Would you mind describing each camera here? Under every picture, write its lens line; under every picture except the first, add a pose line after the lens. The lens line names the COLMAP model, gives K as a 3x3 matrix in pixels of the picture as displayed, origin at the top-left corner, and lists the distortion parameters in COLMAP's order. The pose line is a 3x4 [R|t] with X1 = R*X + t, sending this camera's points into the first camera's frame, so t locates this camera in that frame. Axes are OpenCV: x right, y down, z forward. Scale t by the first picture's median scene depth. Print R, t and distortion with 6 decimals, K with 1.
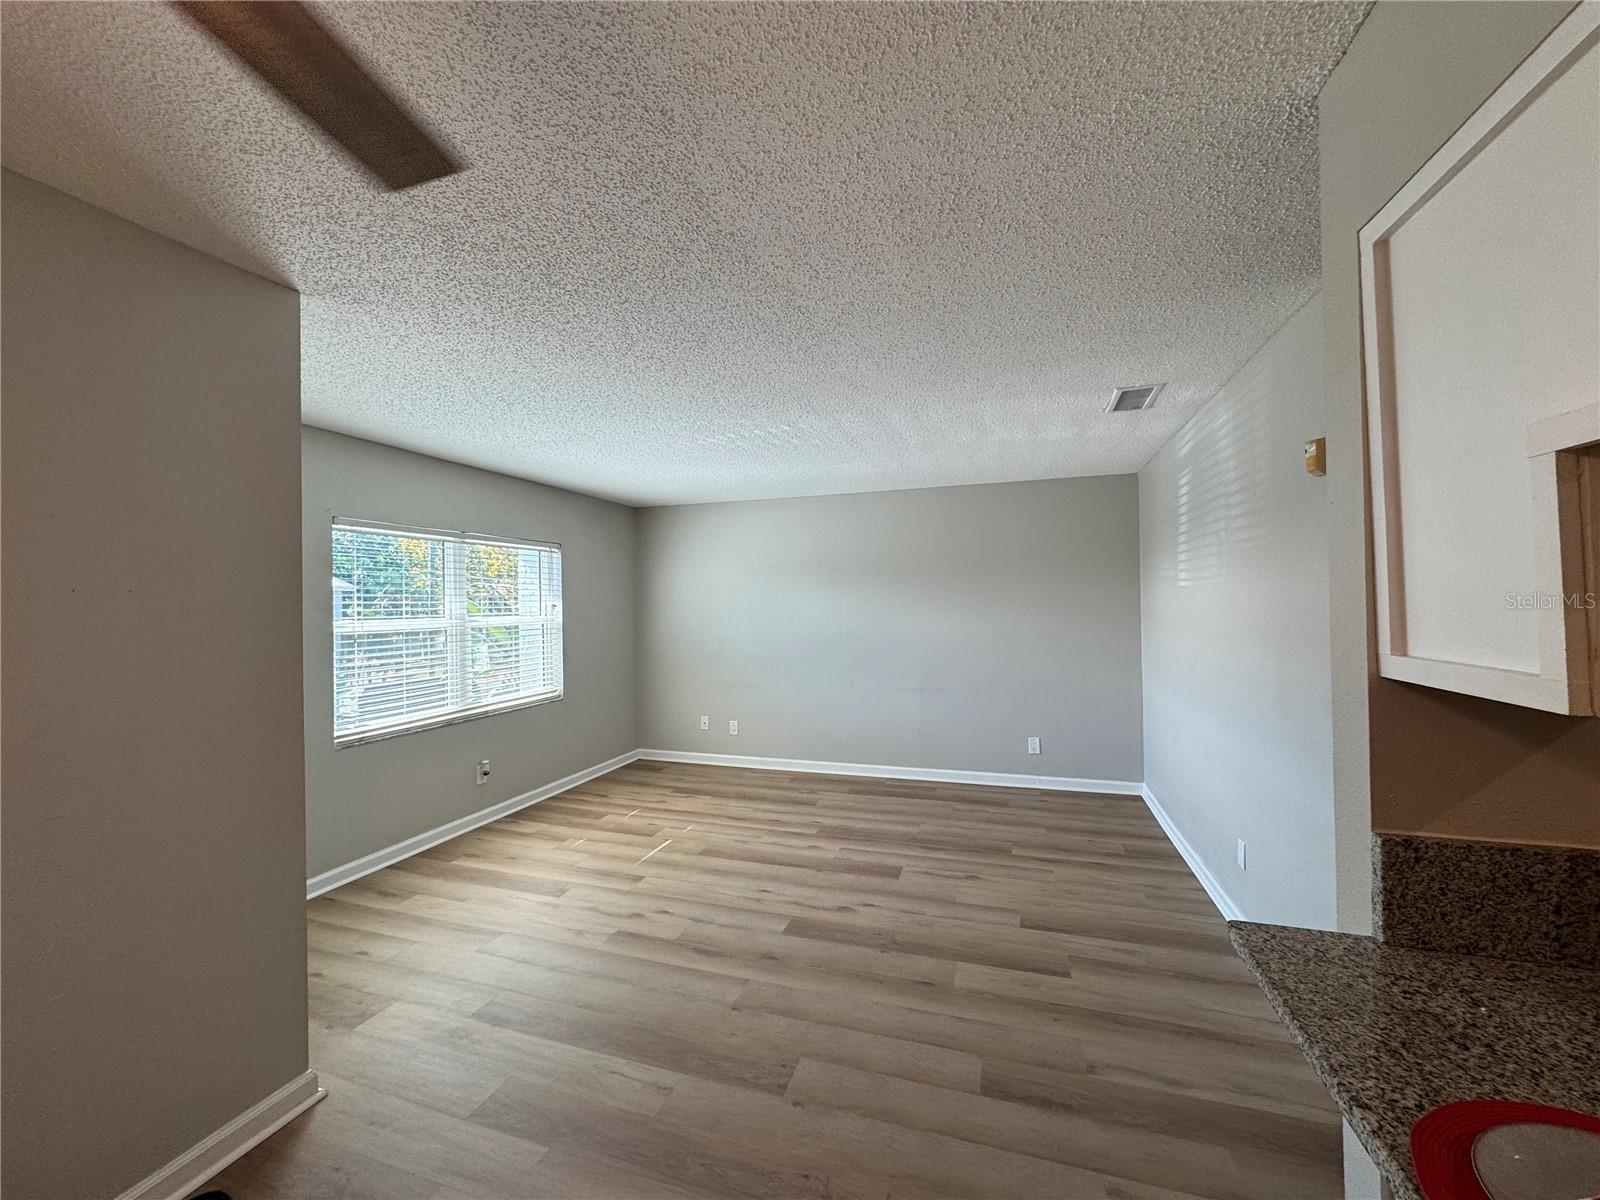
lens RADIAL K [[636.7, 0, 797.2], [0, 636.7, 598.0], [0, 0, 1]] dist [-0.002488, 0.000195]
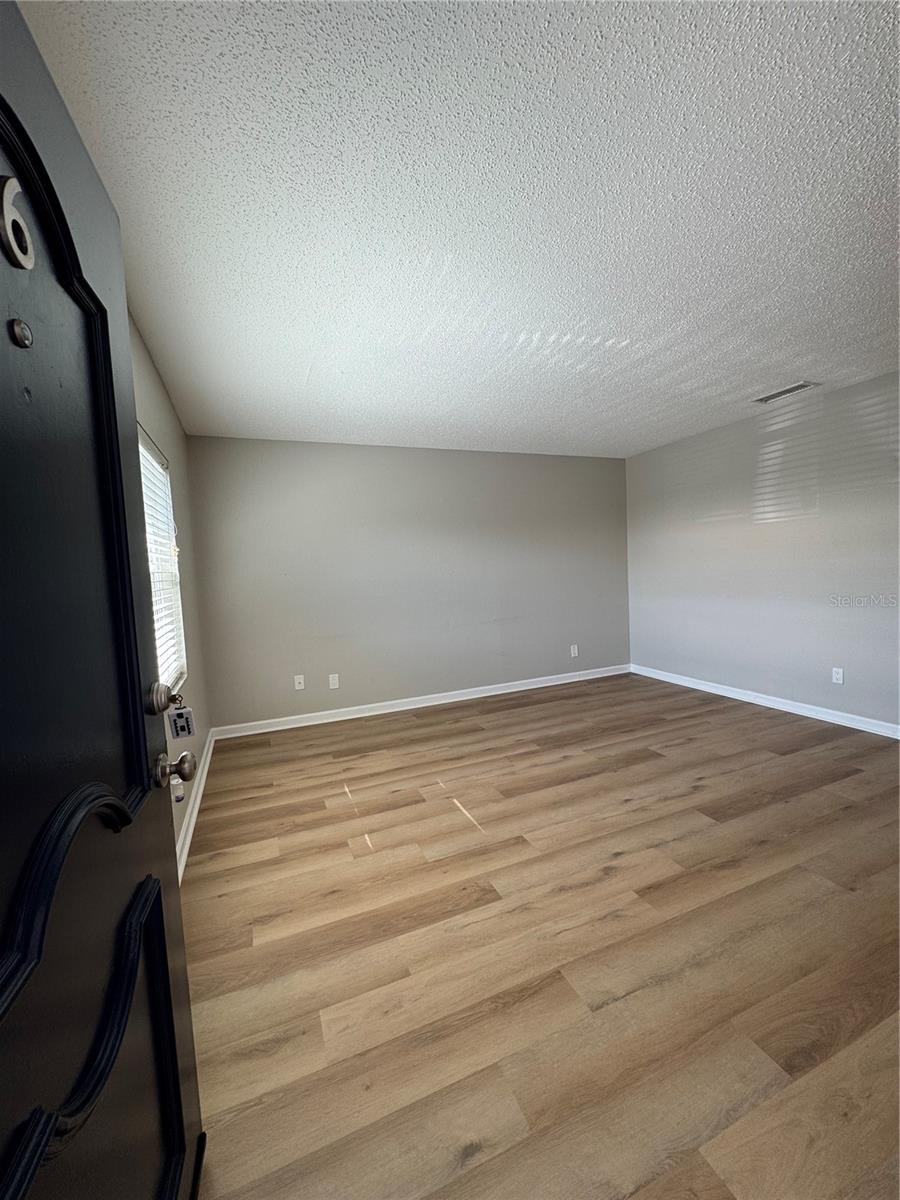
lens RADIAL K [[477.5, 0, 453.5], [0, 477.5, 597.7], [0, 0, 1]] dist [-0.002488, 0.000195]
pose [[0.753792, -0.063971, 0.653992, -0.701020], [0.031724, 0.997632, 0.061018, 0.063097], [-0.656347, -0.025248, 0.754037, 0.554250]]
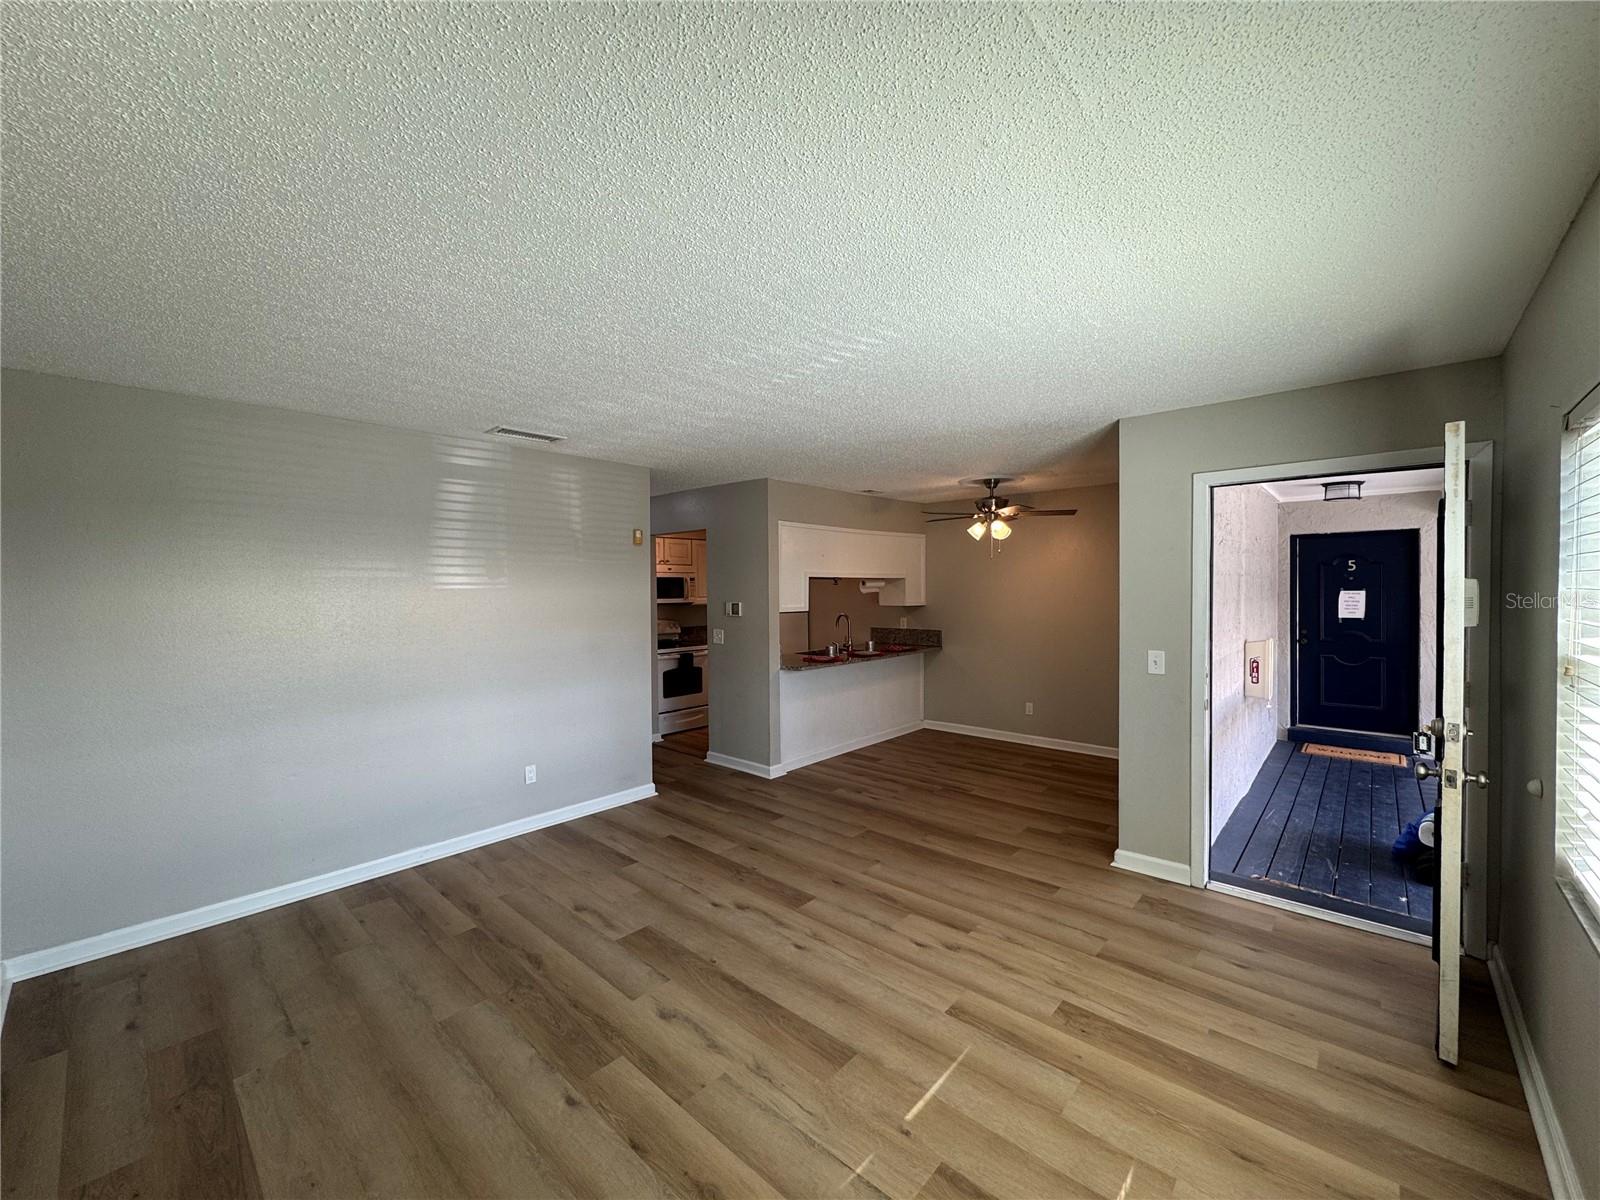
lens RADIAL K [[636.7, 0, 795.8], [0, 636.7, 600.9], [0, 0, 1]] dist [-0.002488, 0.000195]
pose [[-0.912411, 0.012765, 0.409077, -0.361726], [0.016803, 0.999839, 0.006278, 0.001673], [-0.408931, 0.012602, -0.912478, 1.616549]]
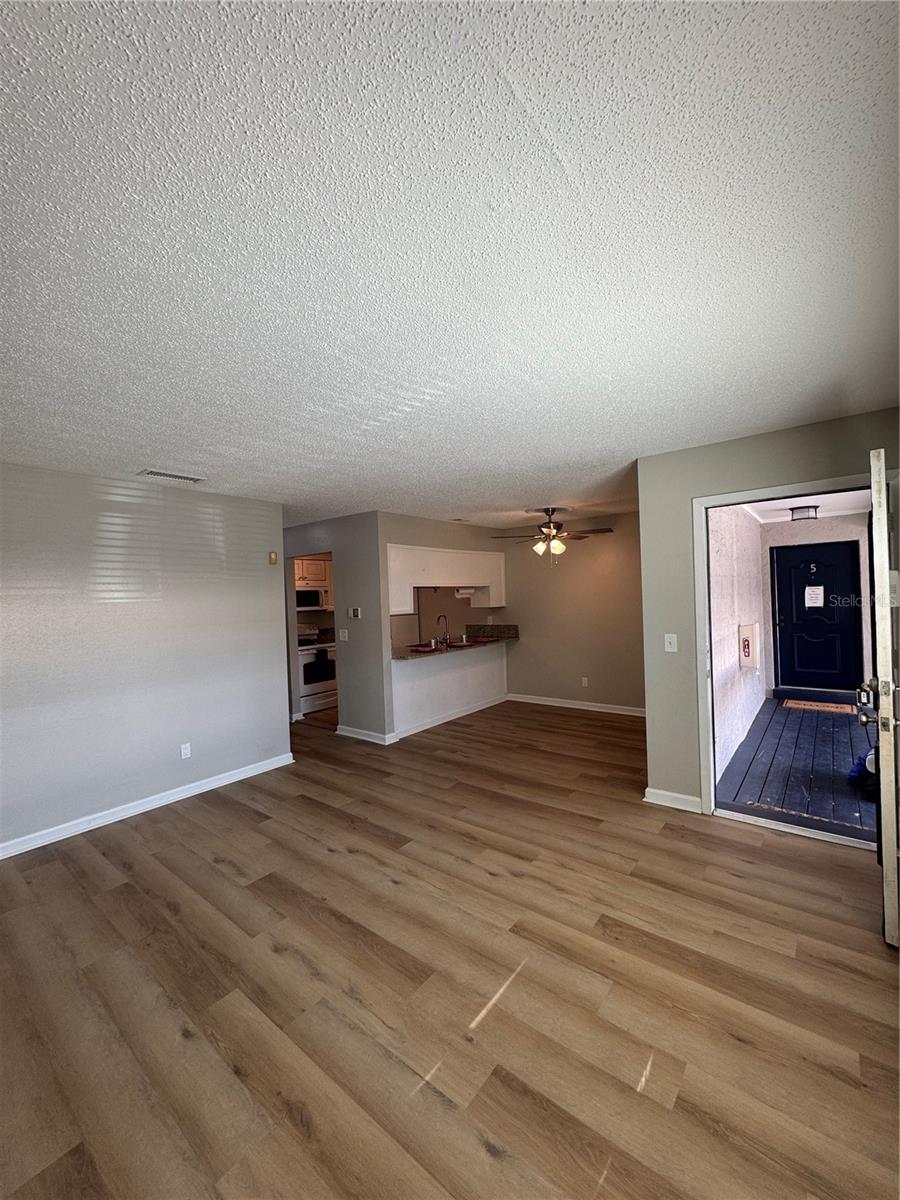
lens RADIAL K [[477.5, 0, 449.0], [0, 477.5, 600.6], [0, 0, 1]] dist [-0.002488, 0.000195]
pose [[-0.934945, 0.044428, 0.351999, -0.389848], [0.045391, 0.998954, -0.005523, 0.011360], [-0.351877, 0.010813, -0.935984, 1.554129]]
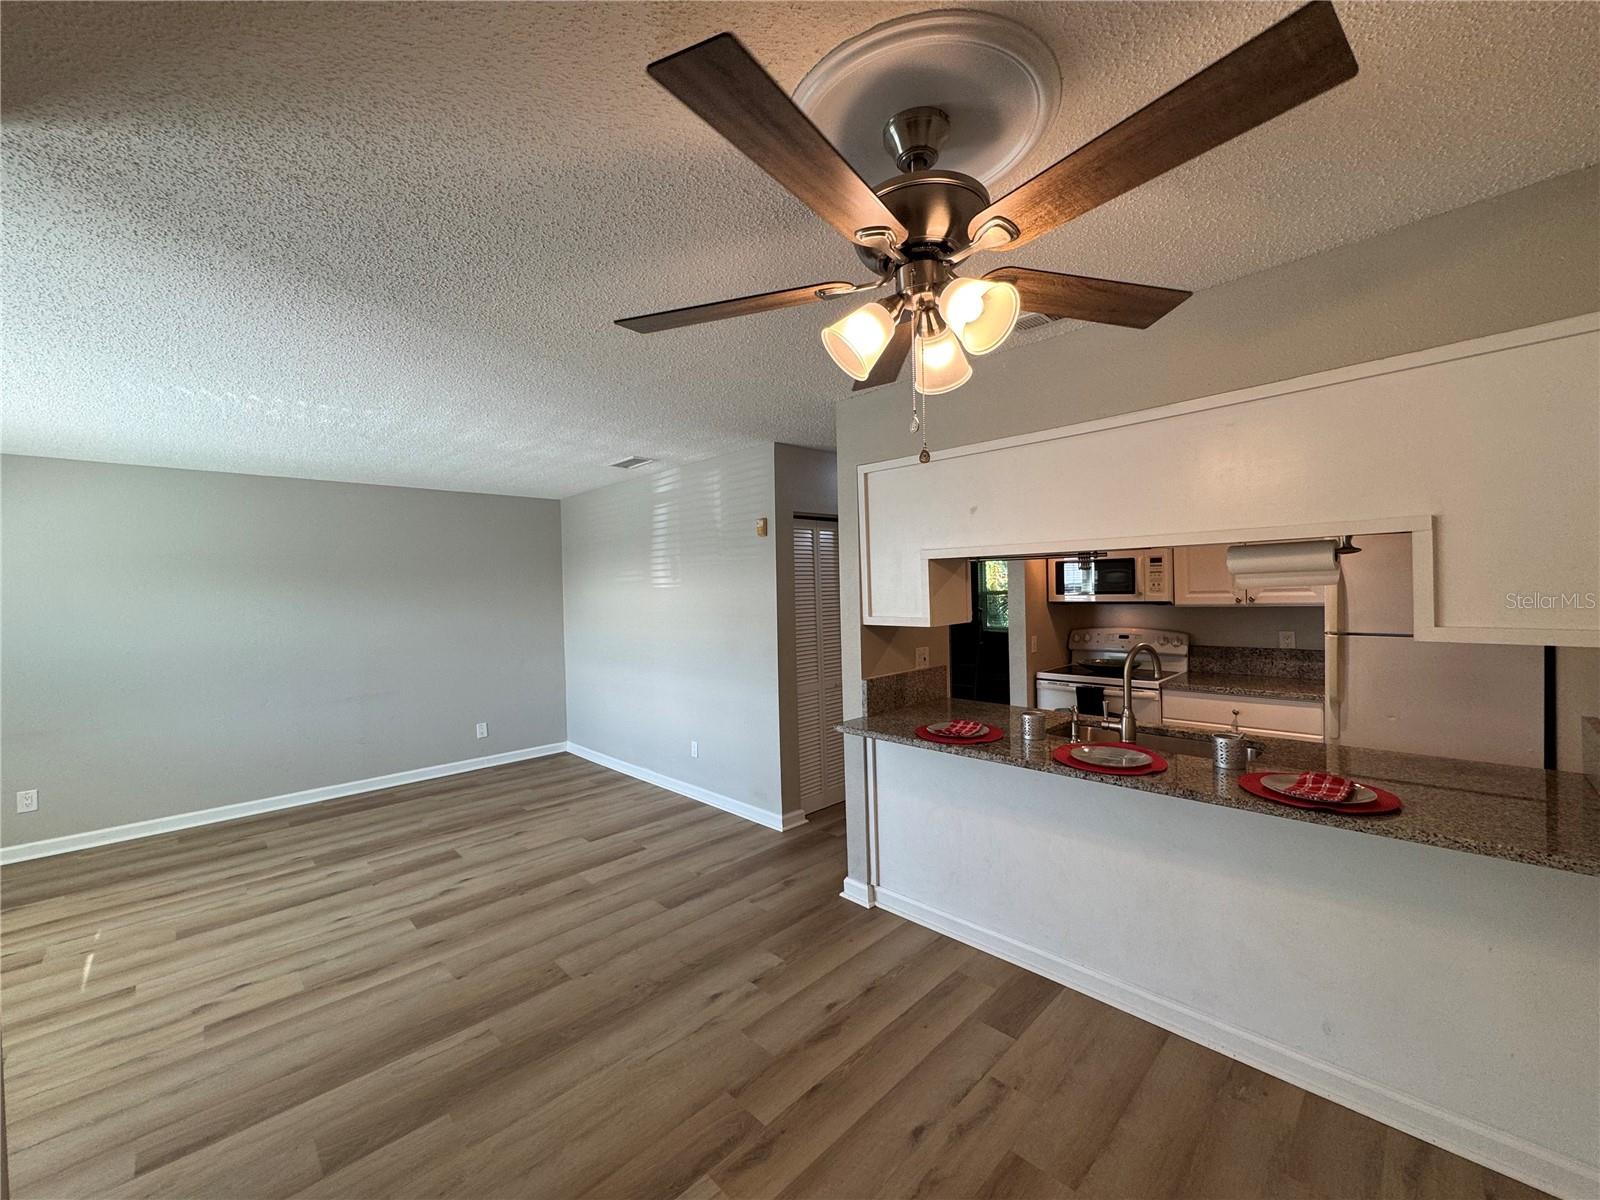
lens RADIAL K [[636.7, 0, 800.5], [0, 636.7, 599.4], [0, 0, 1]] dist [-0.002488, 0.000195]
pose [[0.454010, -0.011734, 0.890919, -0.518566], [0.008517, 0.999925, 0.008830, -0.004959], [-0.890956, 0.003579, 0.454076, -0.012245]]
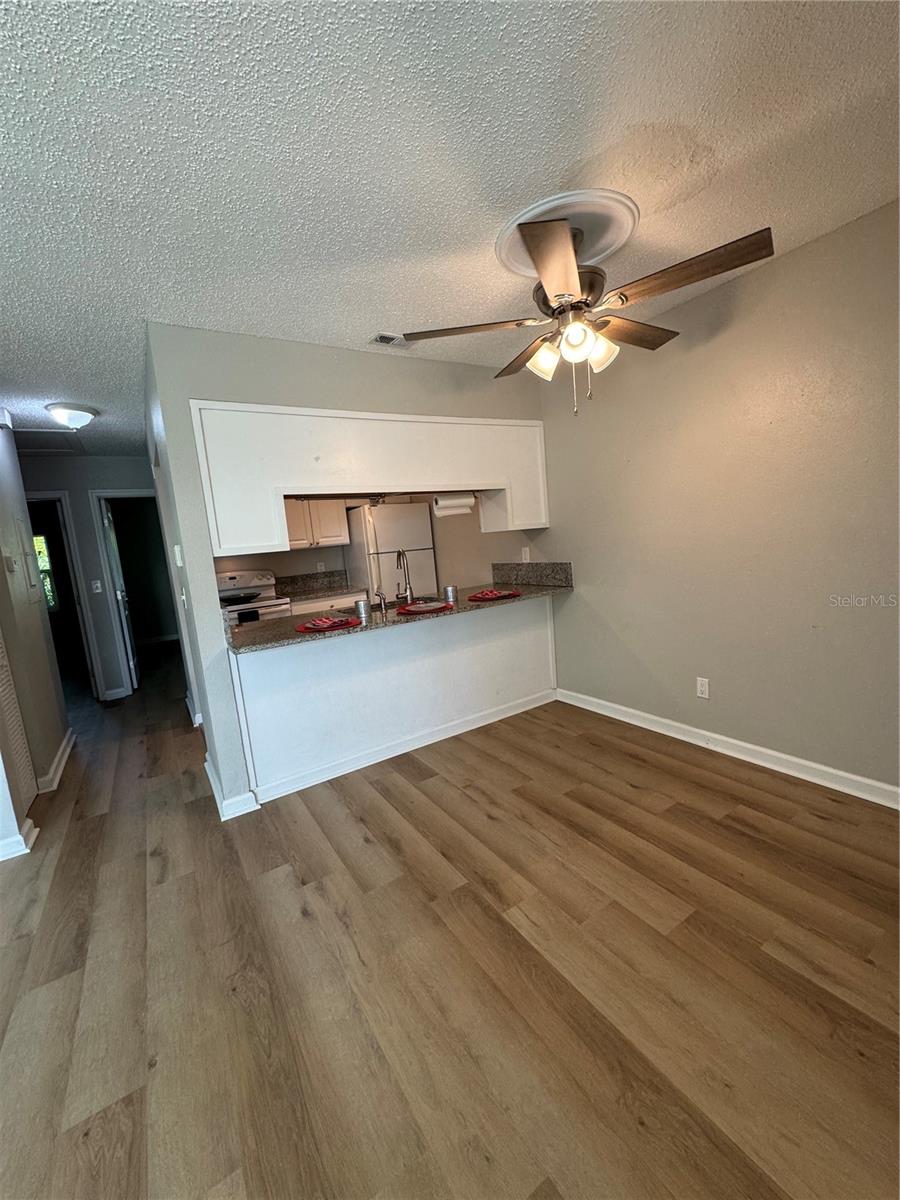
lens RADIAL K [[477.5, 0, 450.0], [0, 477.5, 599.1], [0, 0, 1]] dist [-0.002488, 0.000195]
pose [[-0.772077, 0.003610, 0.635519, -0.403202], [0.095515, 0.989285, 0.110420, 0.052826], [-0.628310, 0.145954, -0.764149, 0.607168]]
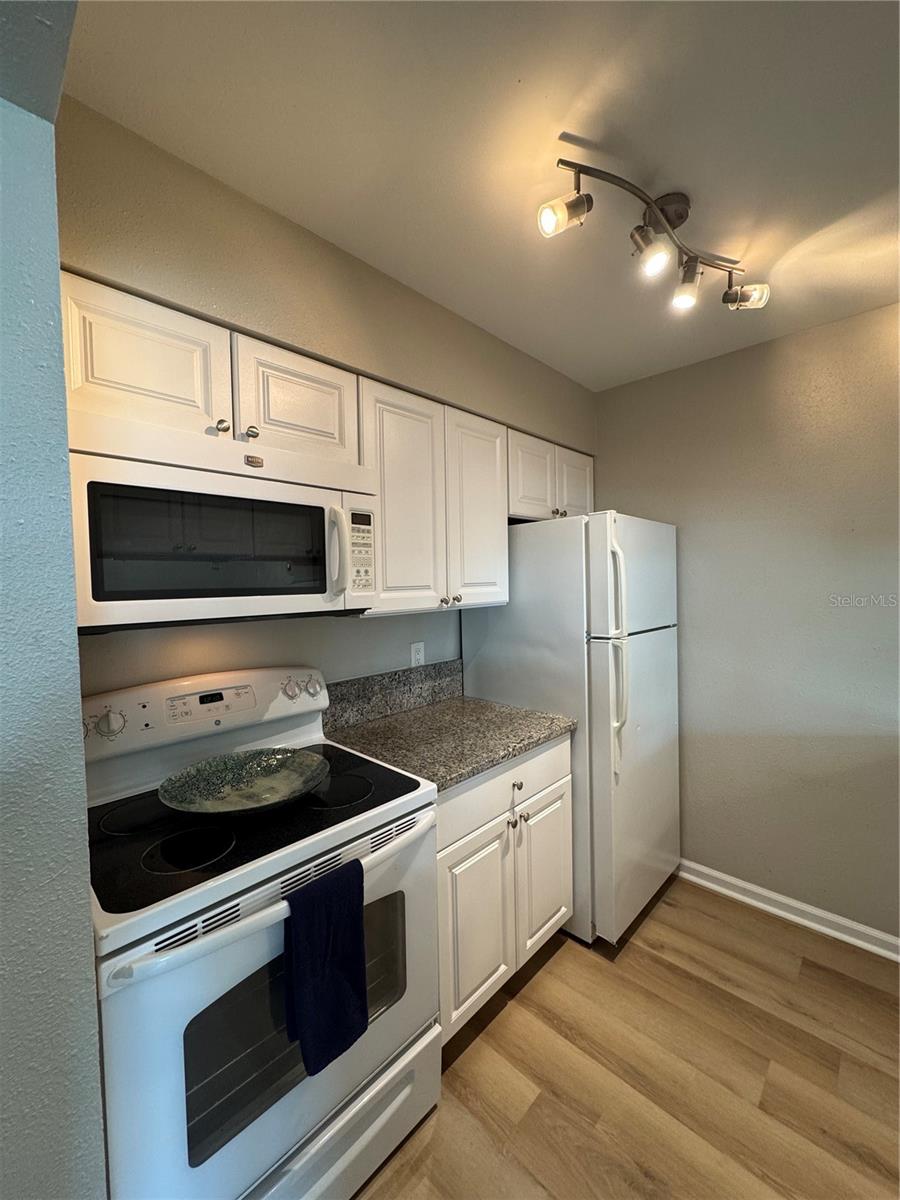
lens RADIAL K [[477.5, 0, 454.5], [0, 477.5, 595.7], [0, 0, 1]] dist [-0.002488, 0.000195]
pose [[-0.911680, 0.008956, 0.410802, 0.519022], [0.018459, 0.999646, 0.019170, -0.002668], [-0.410485, 0.025060, -0.911523, 0.256668]]
